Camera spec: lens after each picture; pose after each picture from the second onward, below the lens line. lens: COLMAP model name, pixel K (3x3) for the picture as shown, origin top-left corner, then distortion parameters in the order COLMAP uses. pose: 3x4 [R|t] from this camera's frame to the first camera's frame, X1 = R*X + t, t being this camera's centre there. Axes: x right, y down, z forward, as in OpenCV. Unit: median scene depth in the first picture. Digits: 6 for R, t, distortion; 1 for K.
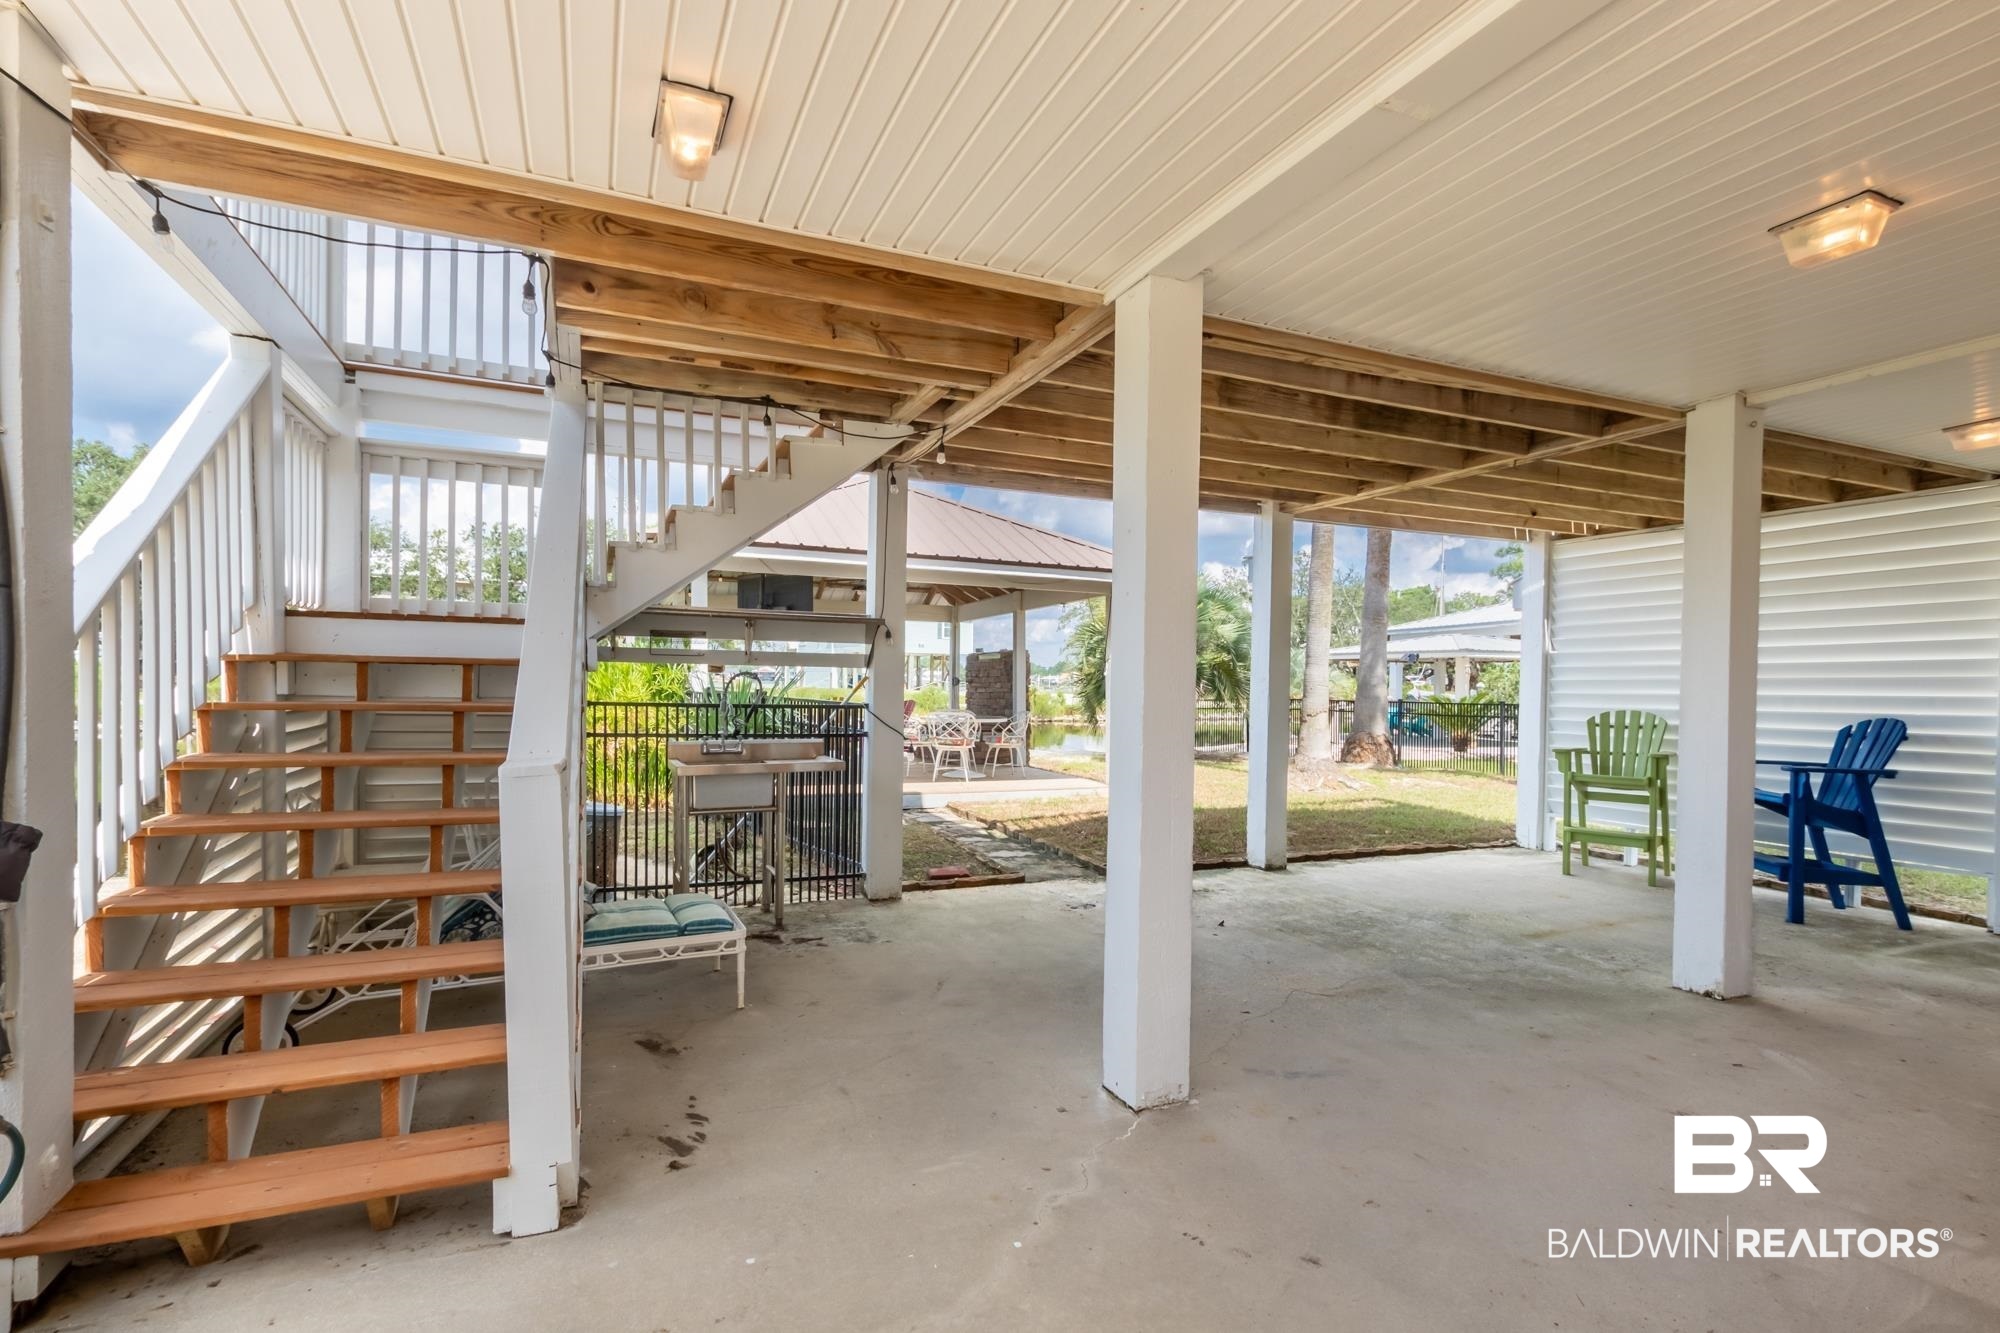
lens RADIAL K [[910.0, 0, 999.5], [0, 910.0, 675.0], [0, 0, 1]] dist [0.003655, -0.000022]
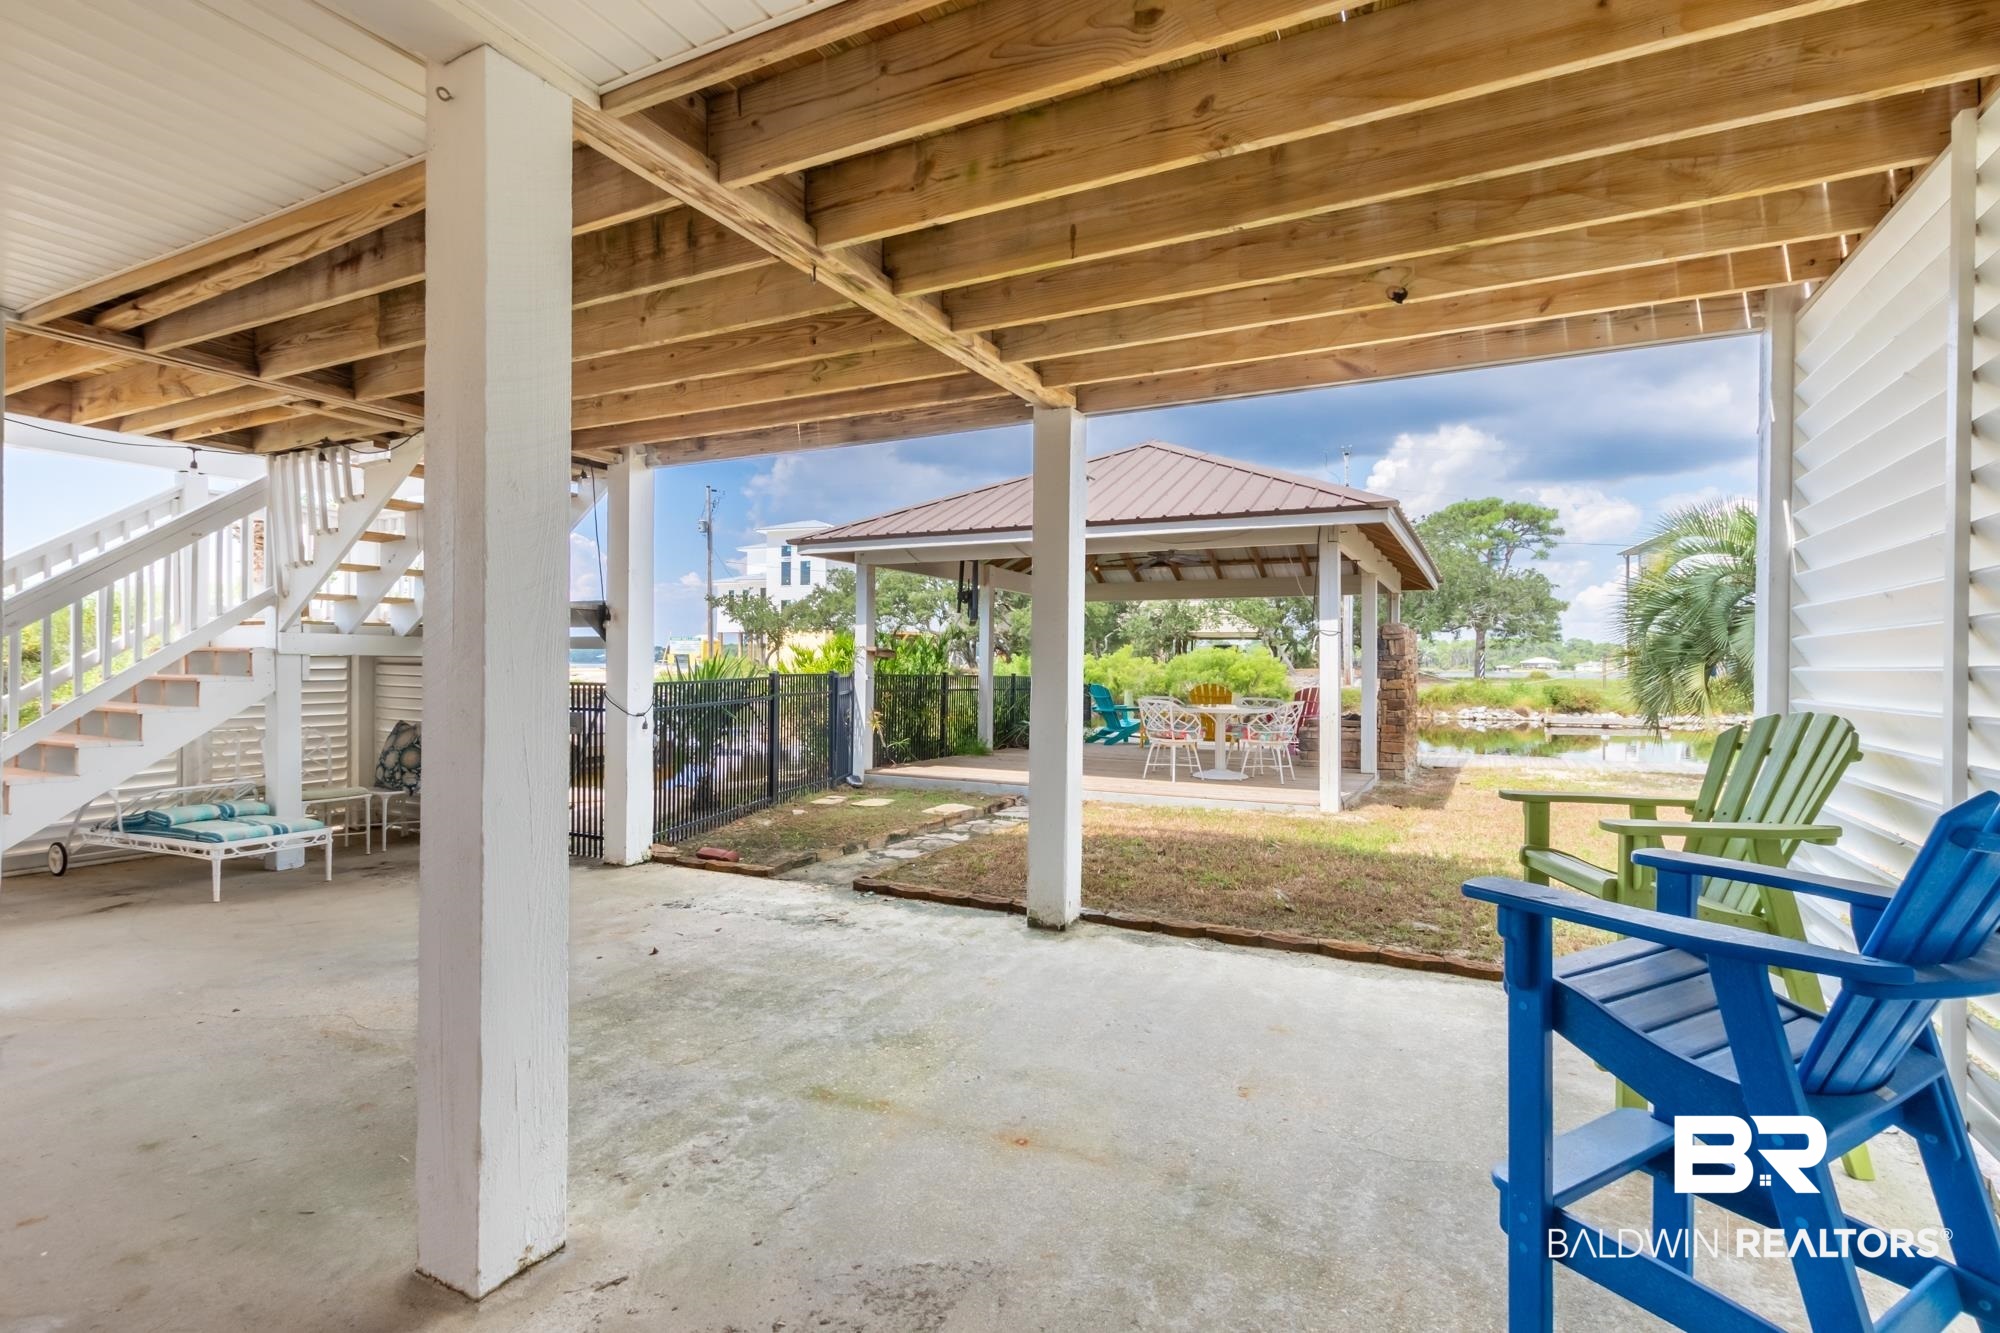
lens RADIAL K [[910.0, 0, 999.5], [0, 910.0, 675.0], [0, 0, 1]] dist [0.003655, -0.000022]
pose [[0.646712, -0.013169, -0.762621, 1.072377], [0.019787, 0.999804, -0.000485, 0.035537], [0.762478, -0.014776, 0.646846, 0.725781]]
